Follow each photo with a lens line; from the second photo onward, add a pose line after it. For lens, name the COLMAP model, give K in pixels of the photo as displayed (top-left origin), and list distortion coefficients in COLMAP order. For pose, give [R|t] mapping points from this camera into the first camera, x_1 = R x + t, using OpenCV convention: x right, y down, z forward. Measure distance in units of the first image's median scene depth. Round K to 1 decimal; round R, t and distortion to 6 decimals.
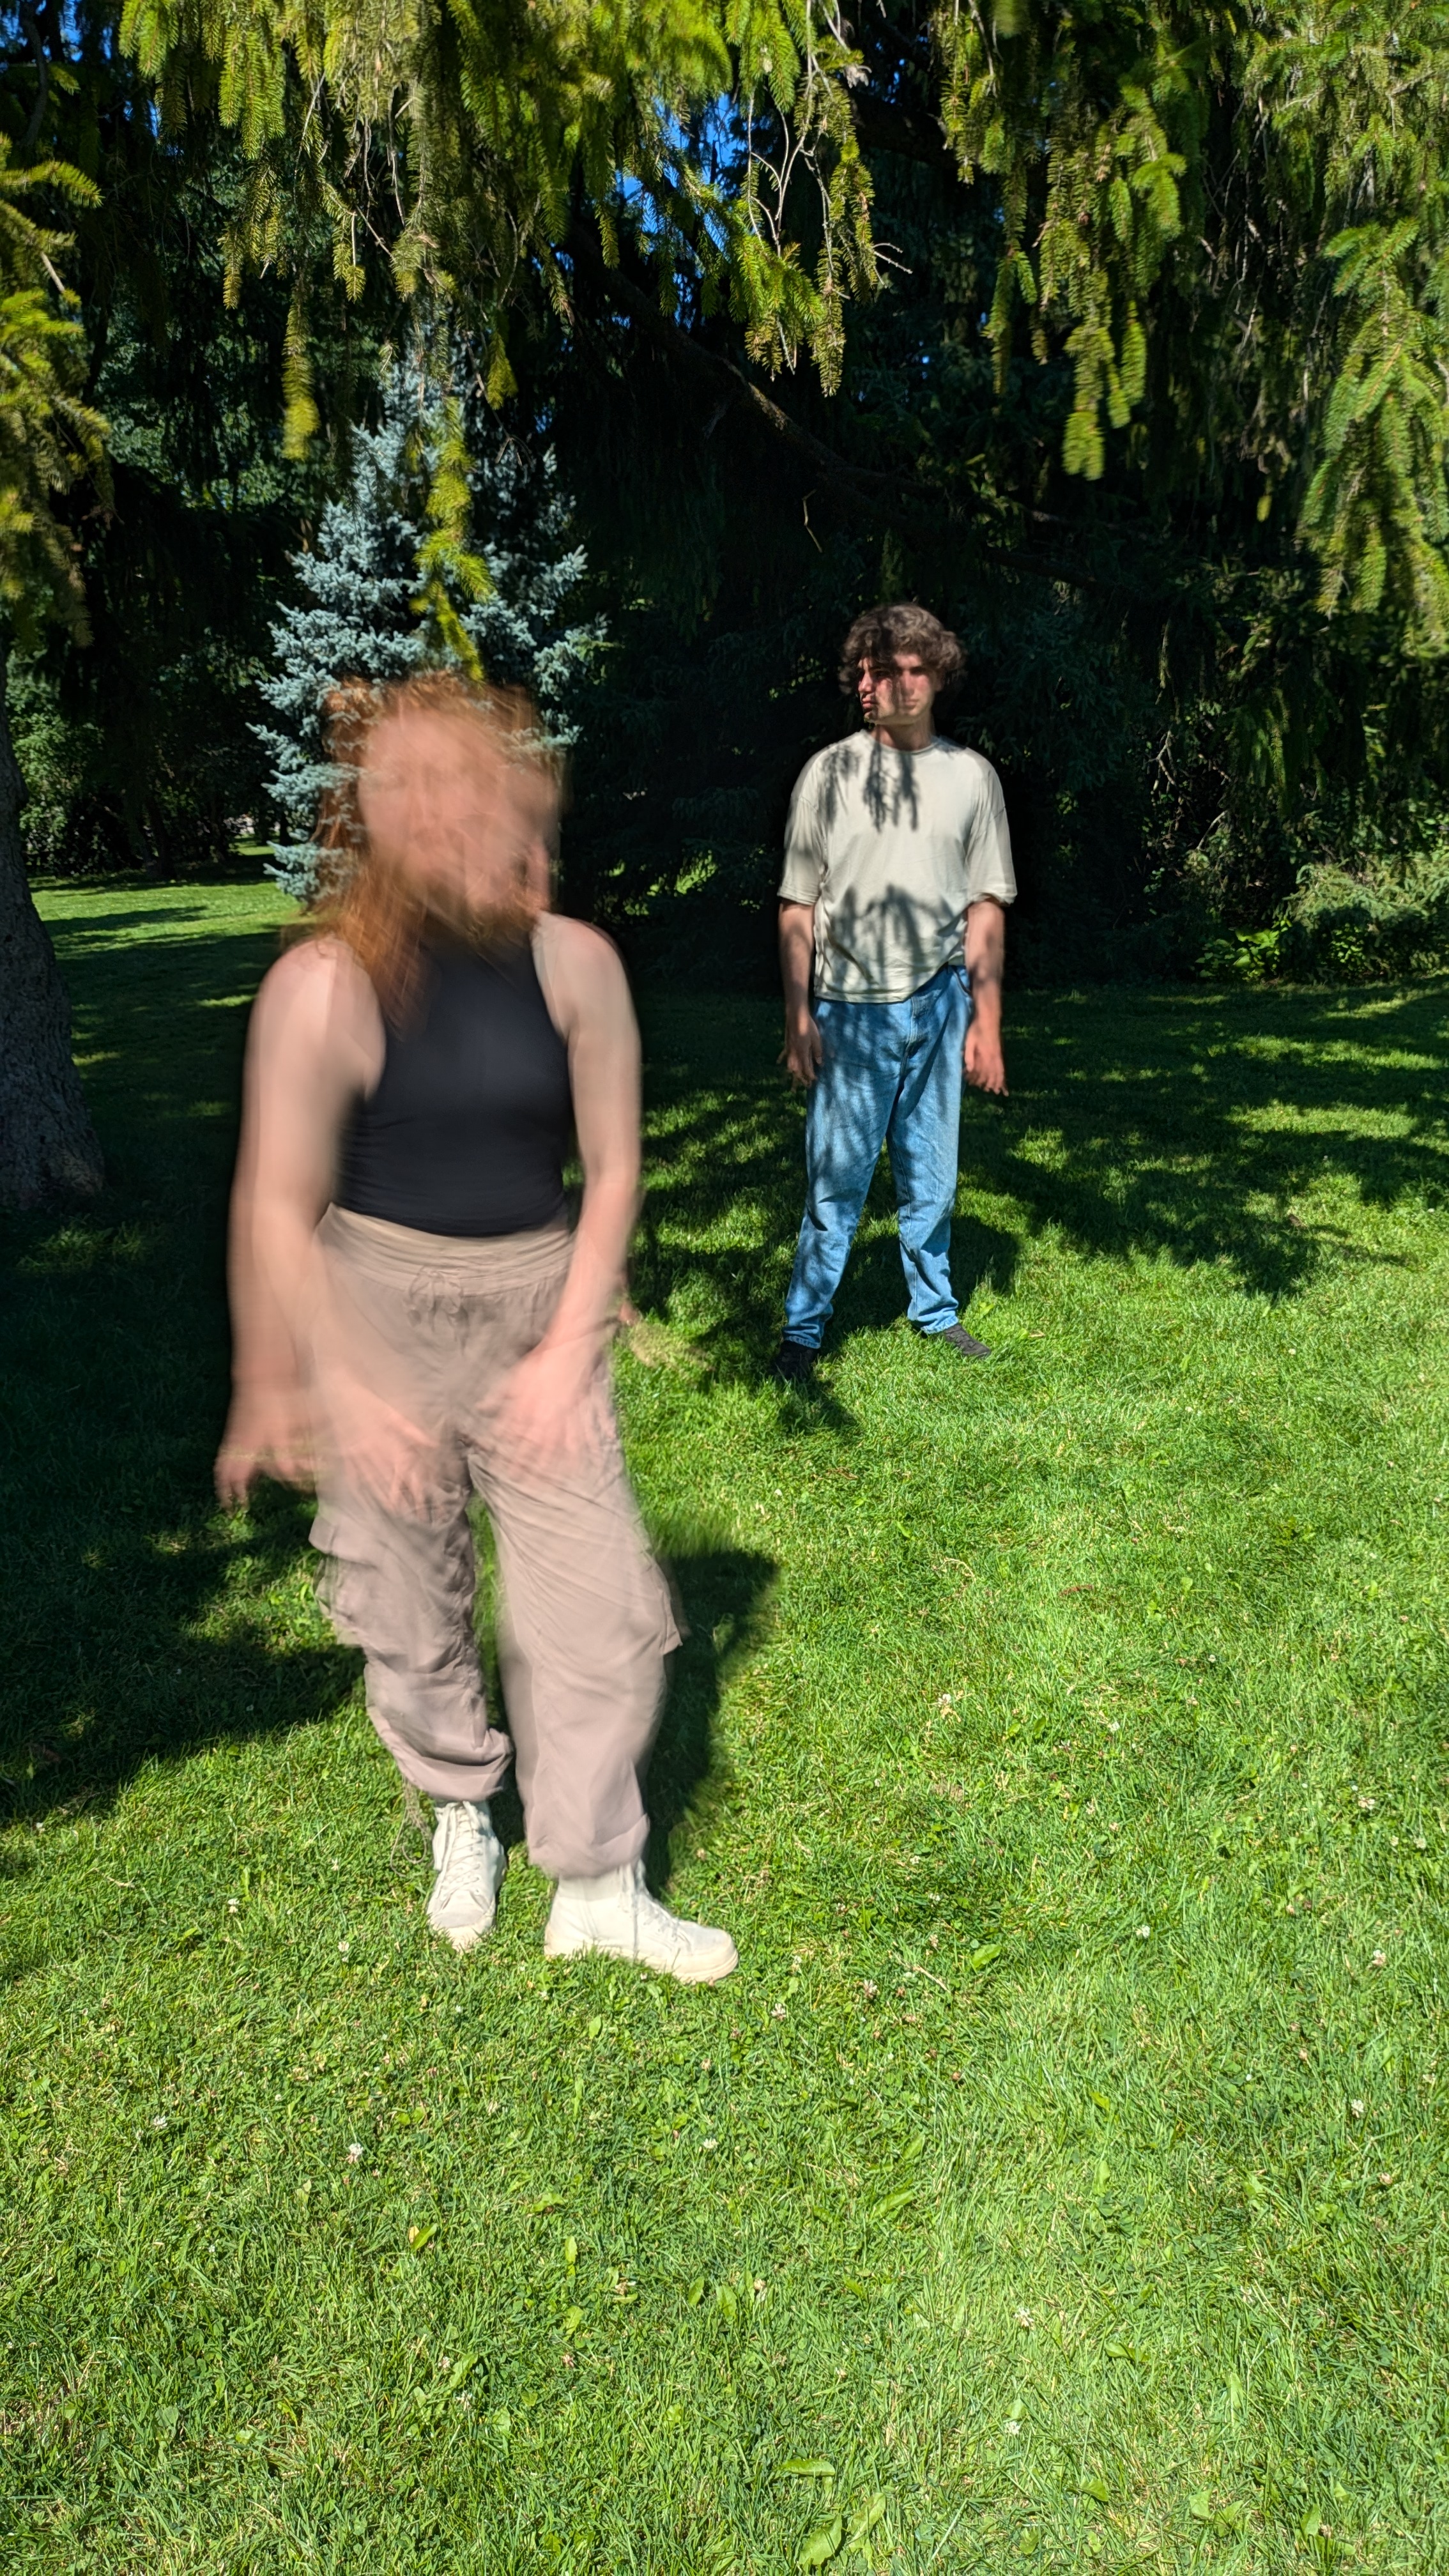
lens RADIAL K [[2566.8, 0, 724.5], [0, 2566.8, 1288.0], [0, 0, 1]] dist [0.035425, -0.002071]
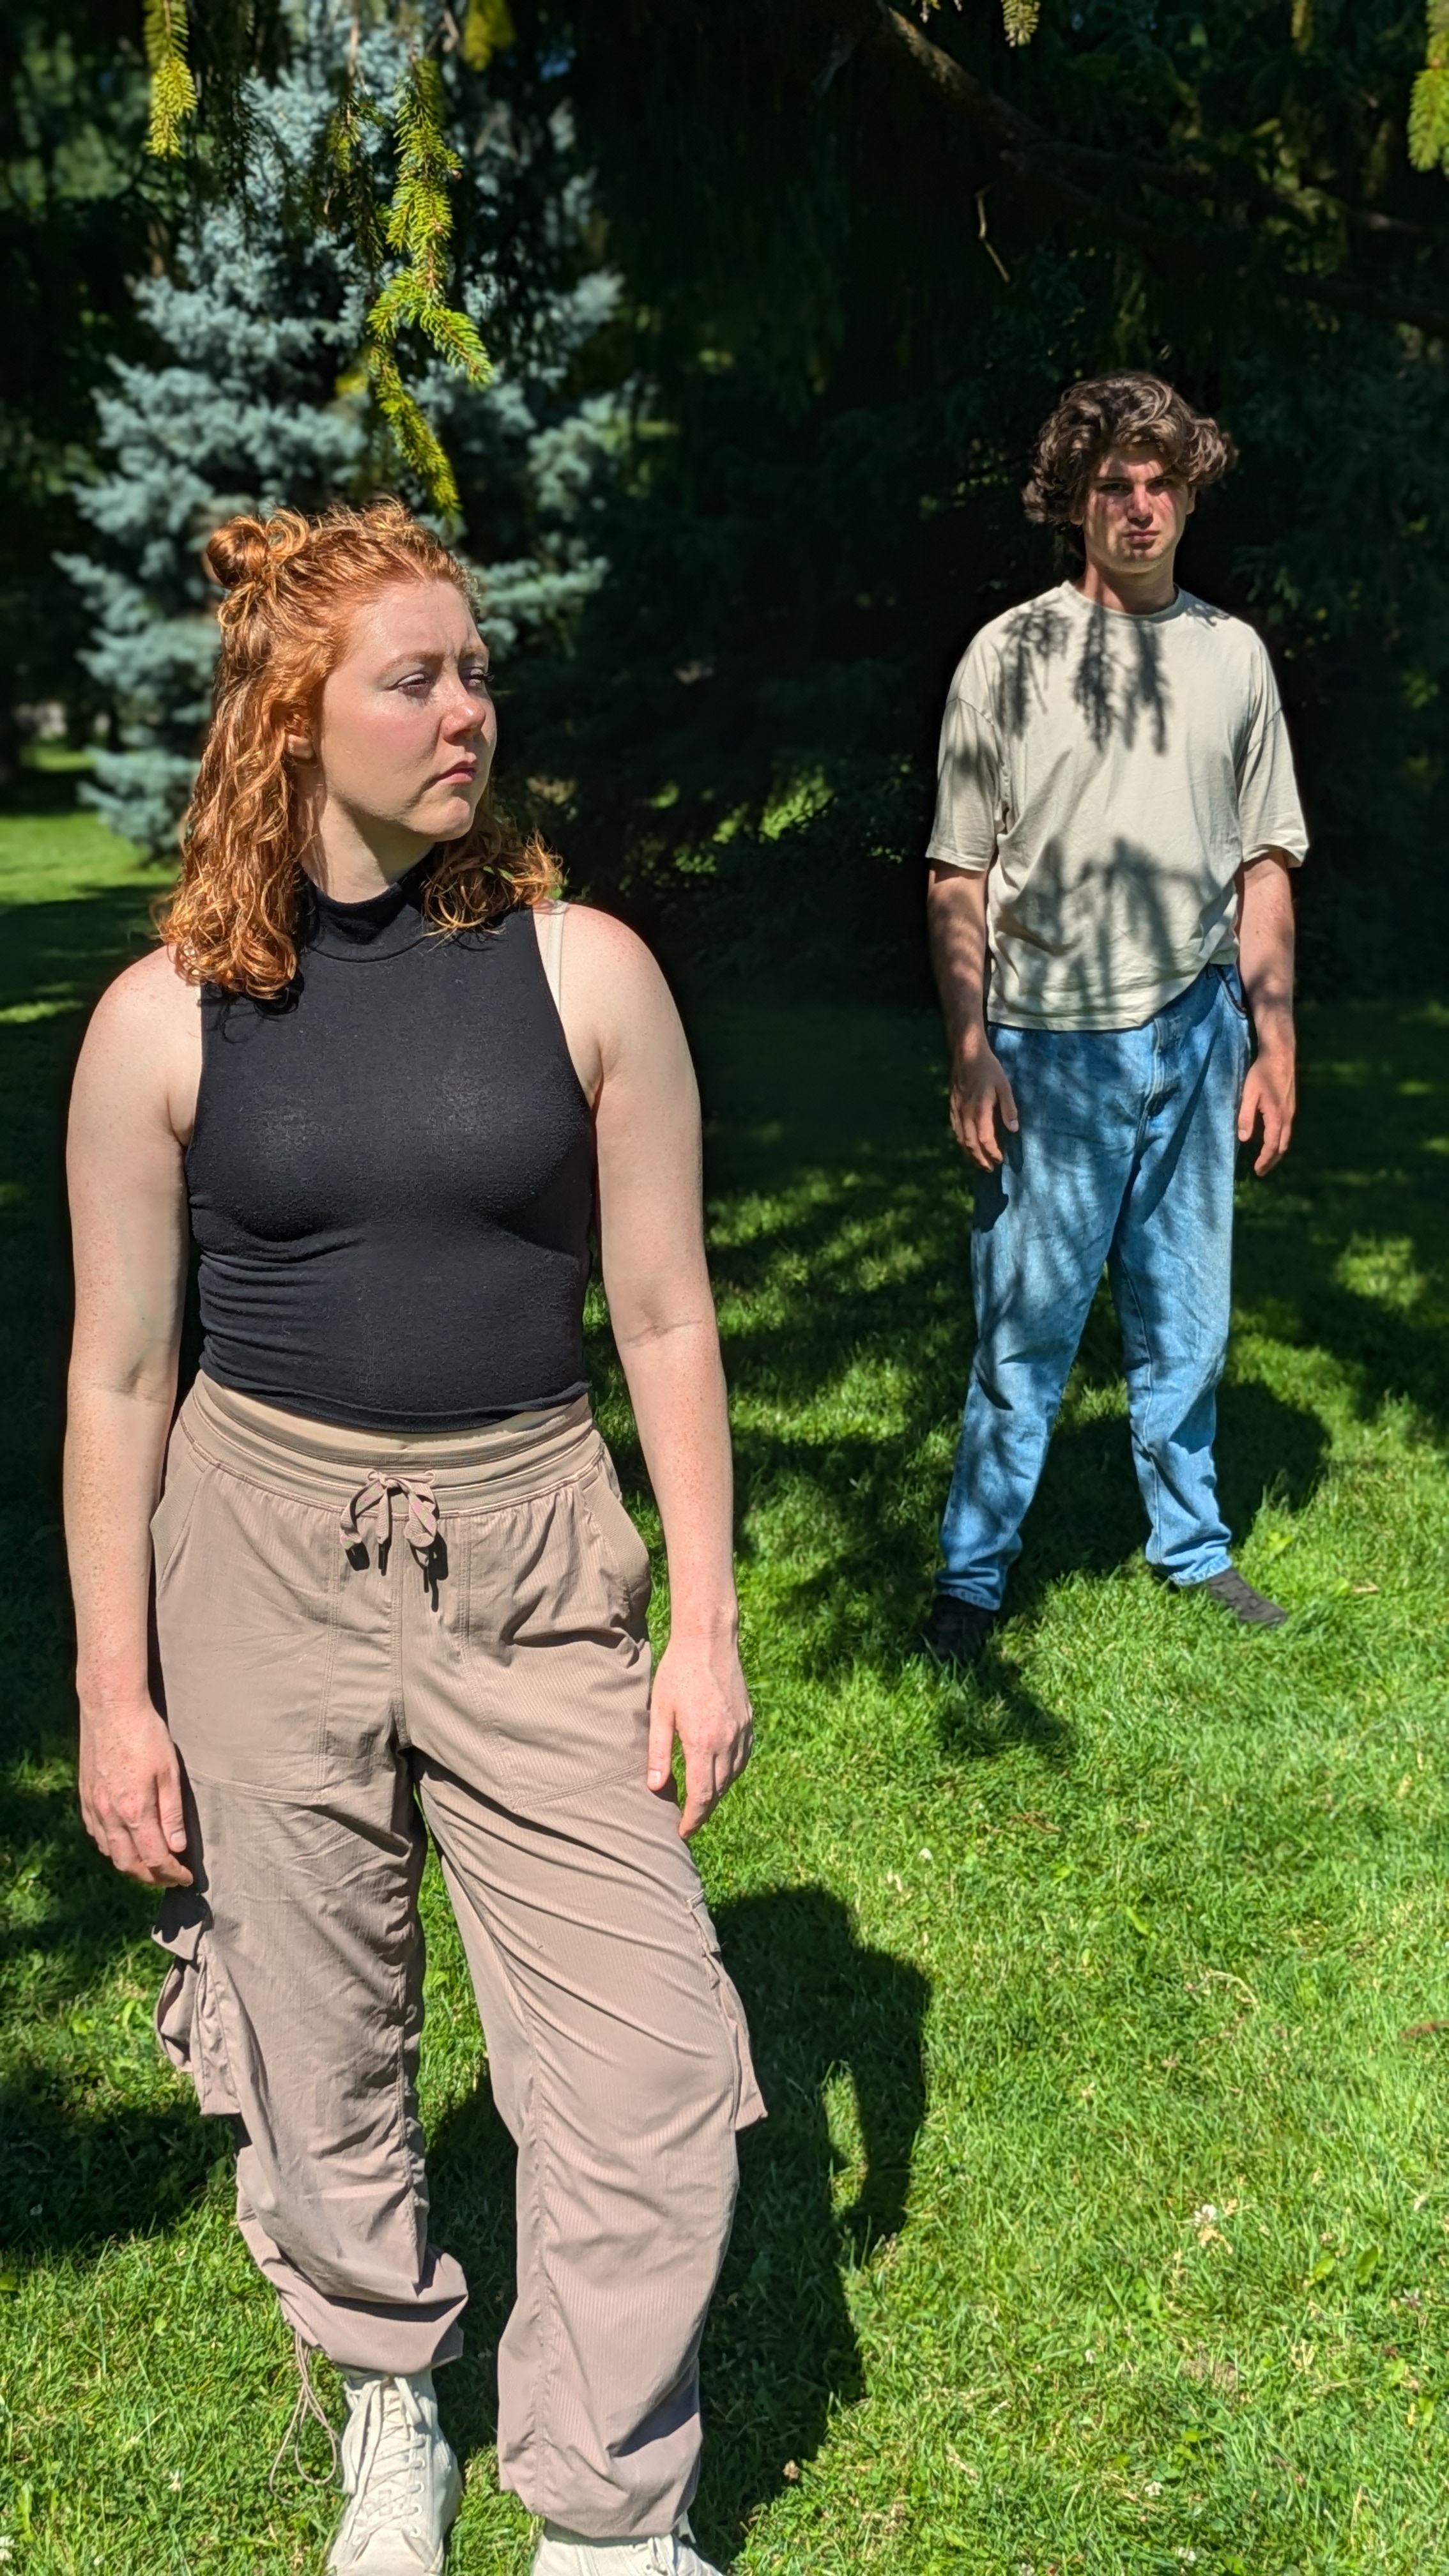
lens RADIAL K [[2566.8, 0, 724.5], [0, 2566.8, 1288.0], [0, 0, 1]] dist [0.035425, -0.002071]
pose [[0.999628, 0.006168, -0.026577, -0.010833], [-0.009166, 0.993413, -0.114221, 0.018601], [0.025698, 0.114422, 0.993100, 0.405367]]
